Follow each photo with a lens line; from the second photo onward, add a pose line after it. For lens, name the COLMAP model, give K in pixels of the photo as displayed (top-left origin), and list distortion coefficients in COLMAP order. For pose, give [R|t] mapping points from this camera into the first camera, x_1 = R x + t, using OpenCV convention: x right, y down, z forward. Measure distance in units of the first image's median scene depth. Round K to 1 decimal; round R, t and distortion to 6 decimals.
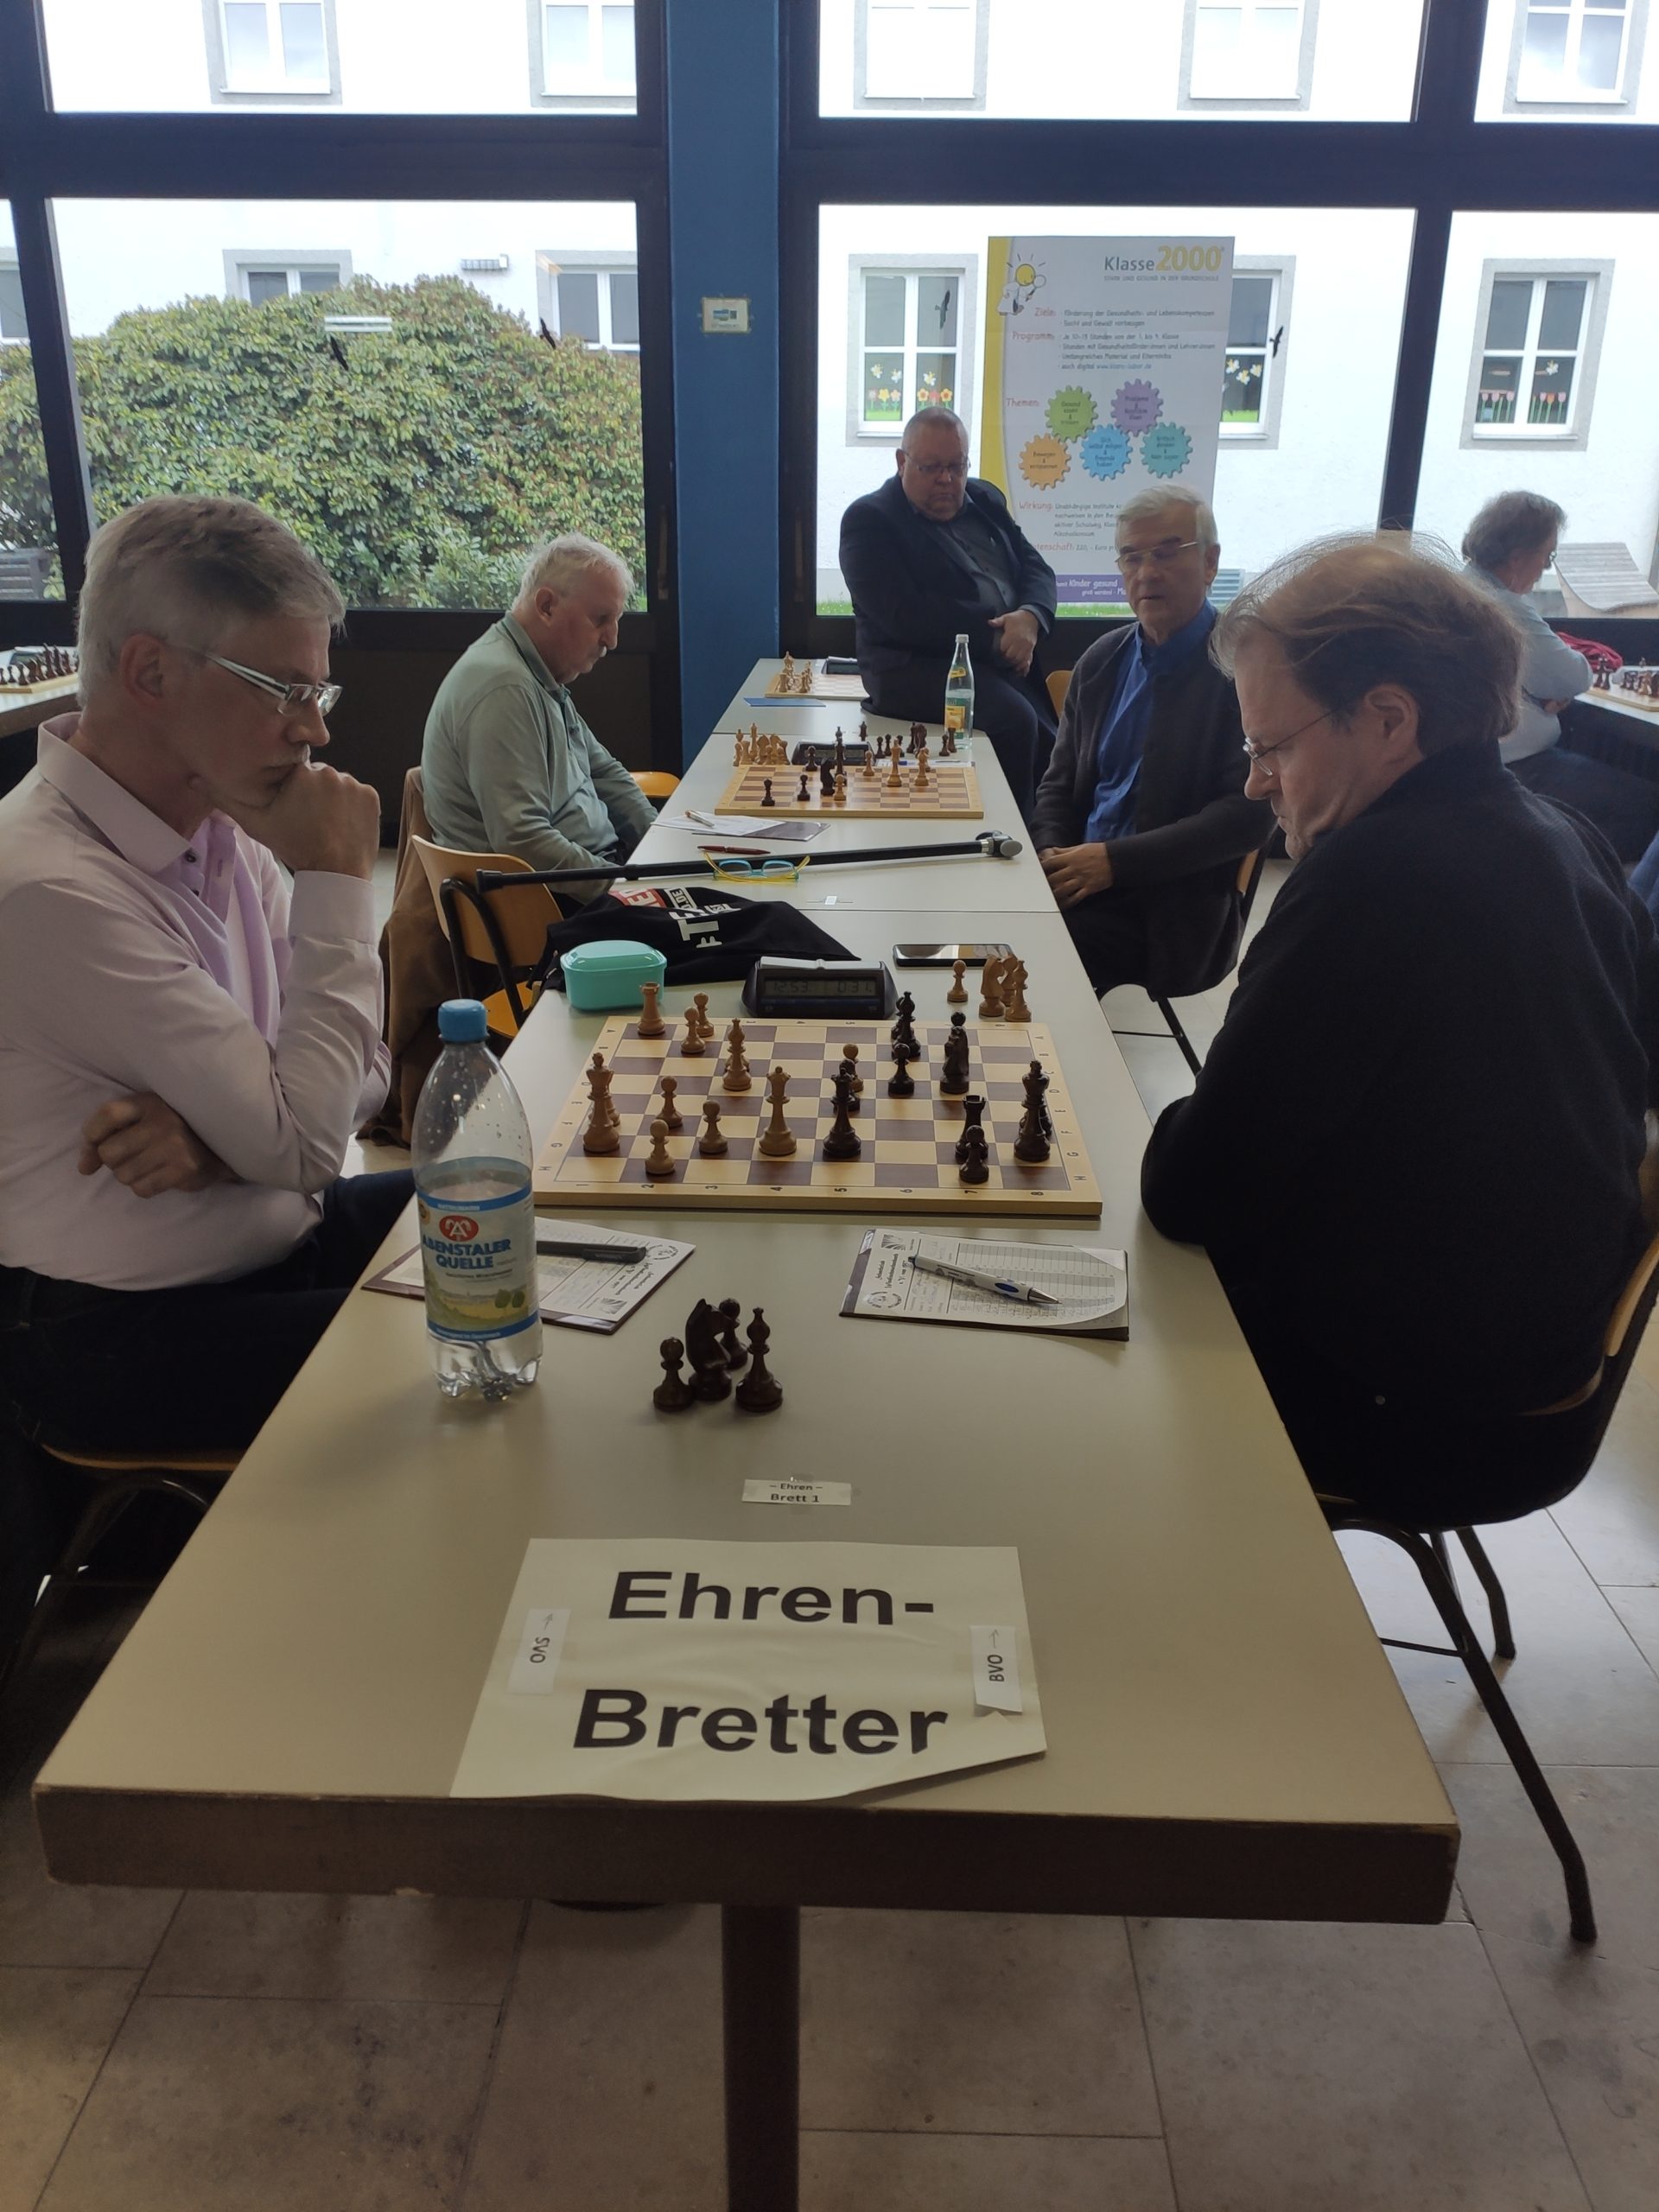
lens RADIAL K [[1785.4, 0, 829.5], [0, 1785.4, 1106.0], [0, 0, 1]] dist [0.083953, -0.134121]
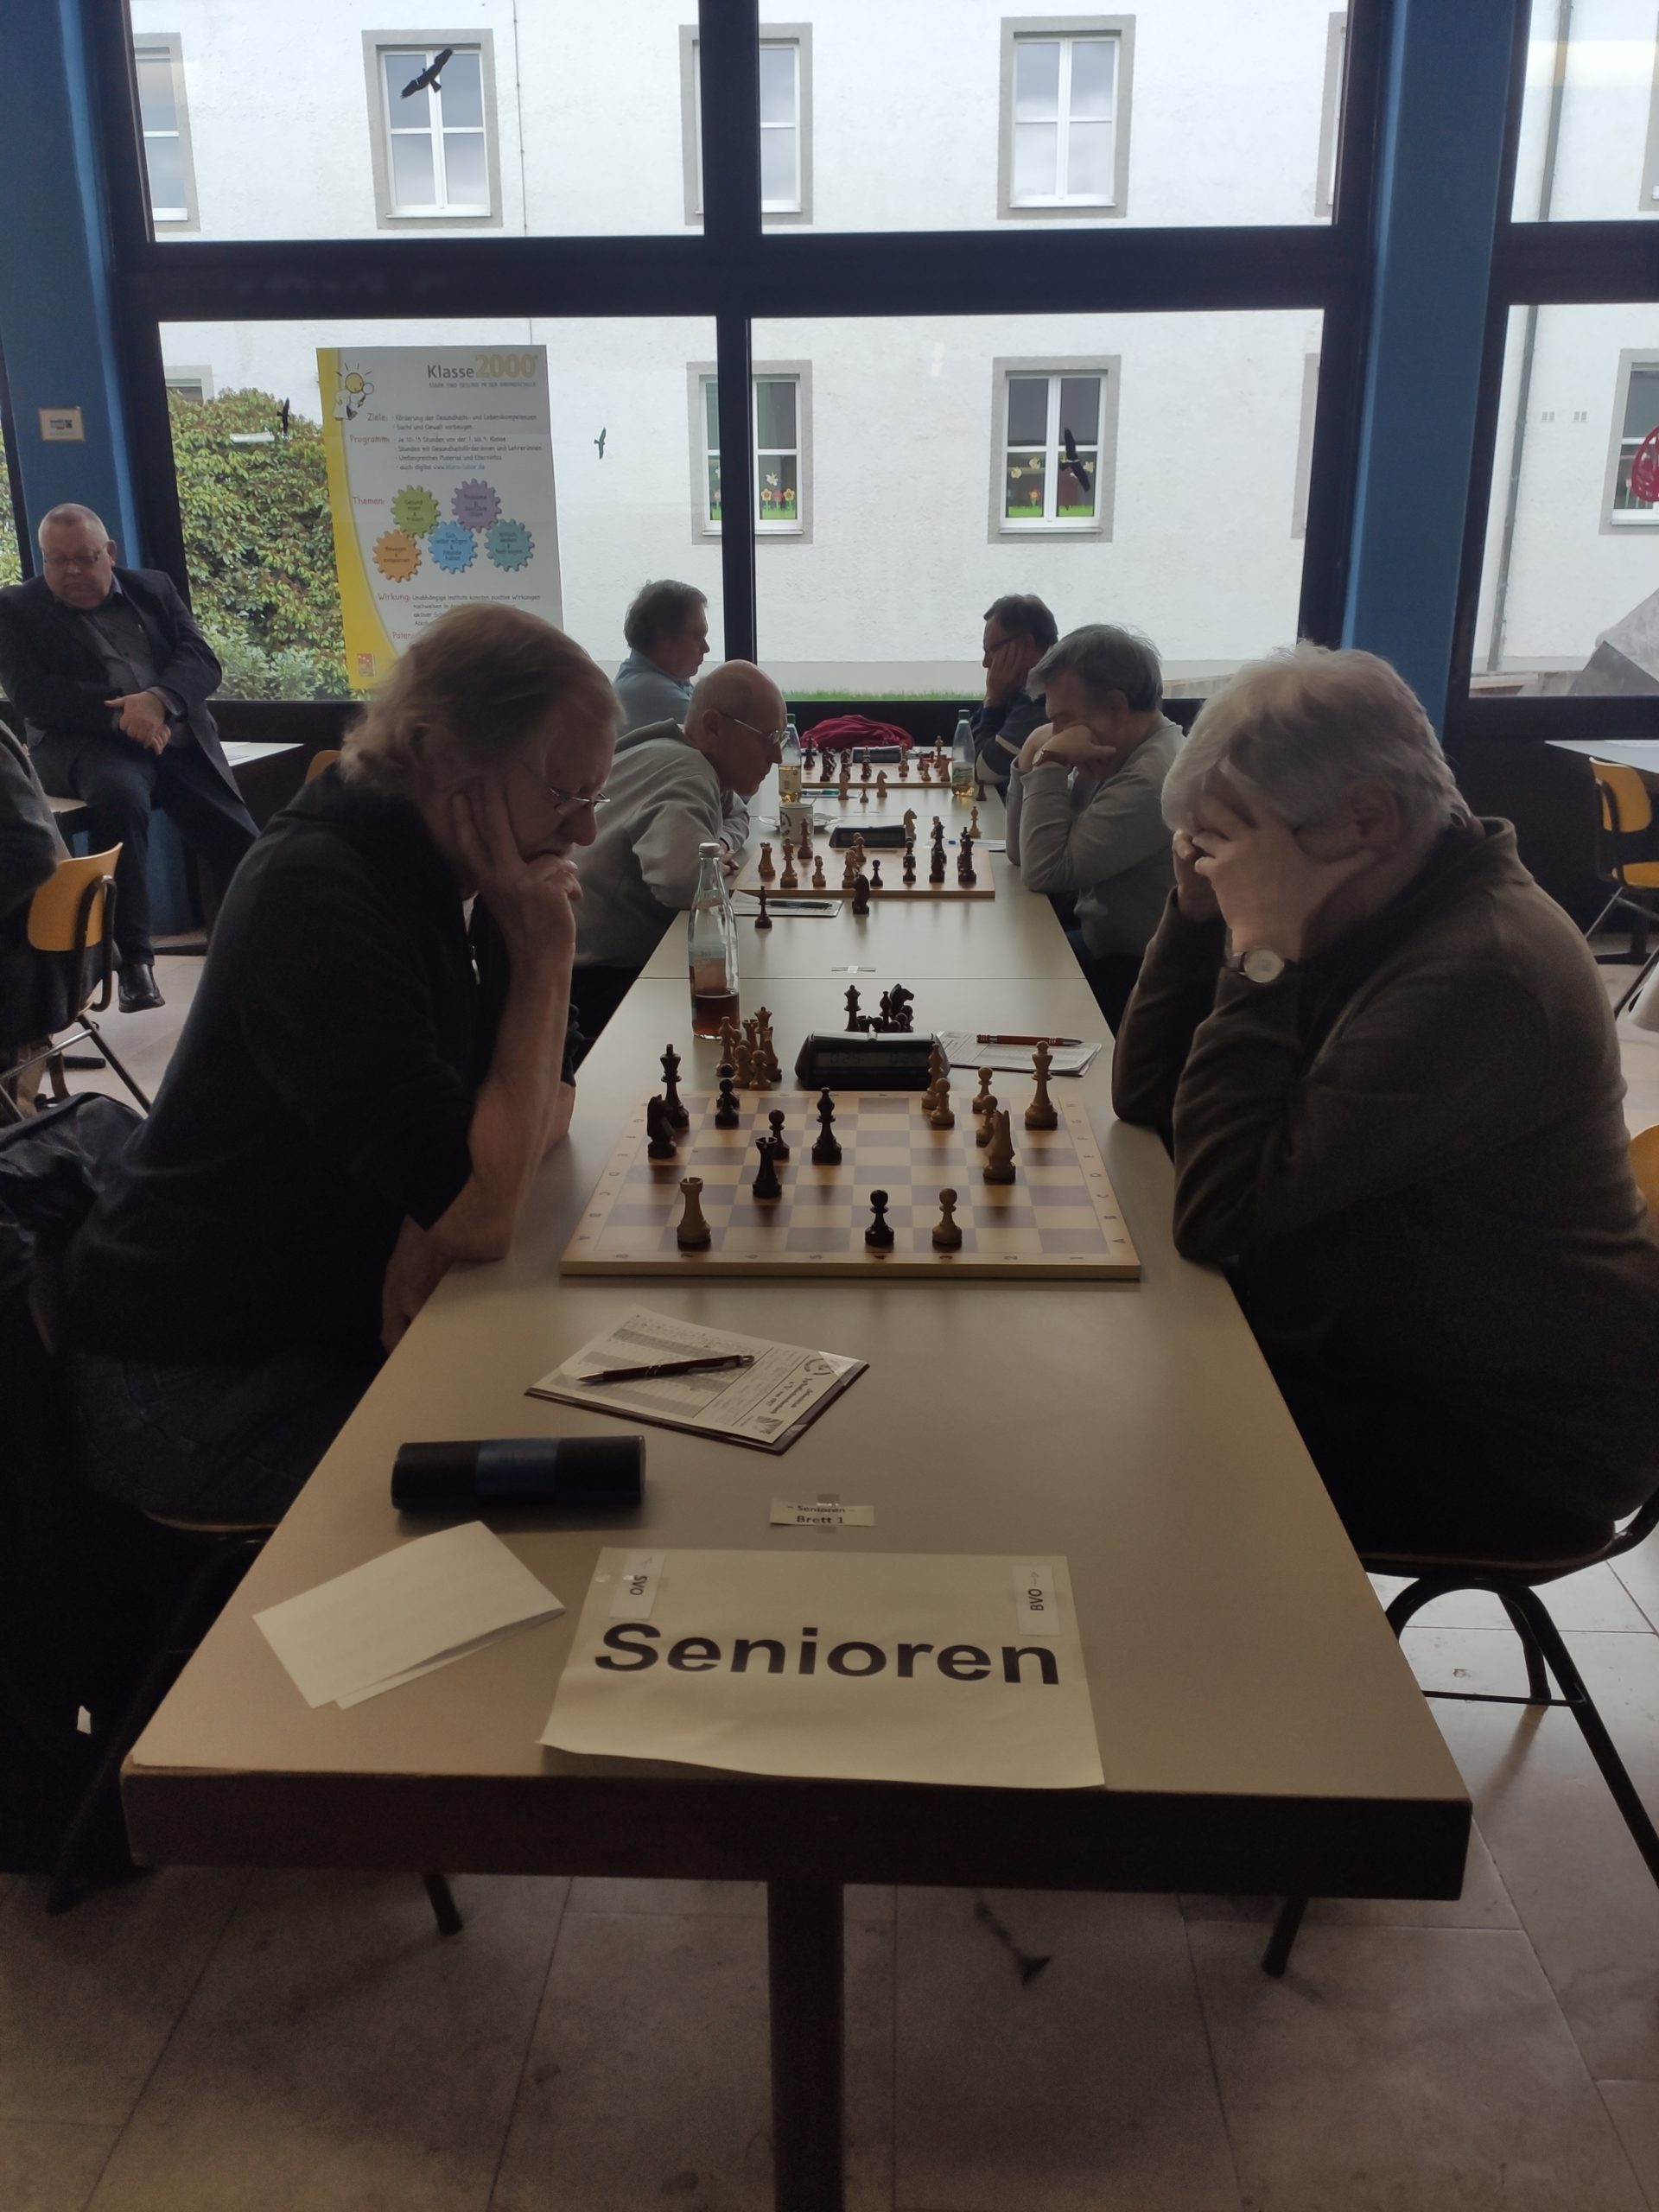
lens RADIAL K [[1707.9, 0, 829.5], [0, 1707.9, 1106.0], [0, 0, 1]] dist [0.190358, -0.300082]
pose [[0.999813, -0.017441, -0.008341, 0.379672], [0.017108, 0.999116, -0.038390, 0.012188], [0.009003, 0.038240, 0.999228, -0.019646]]
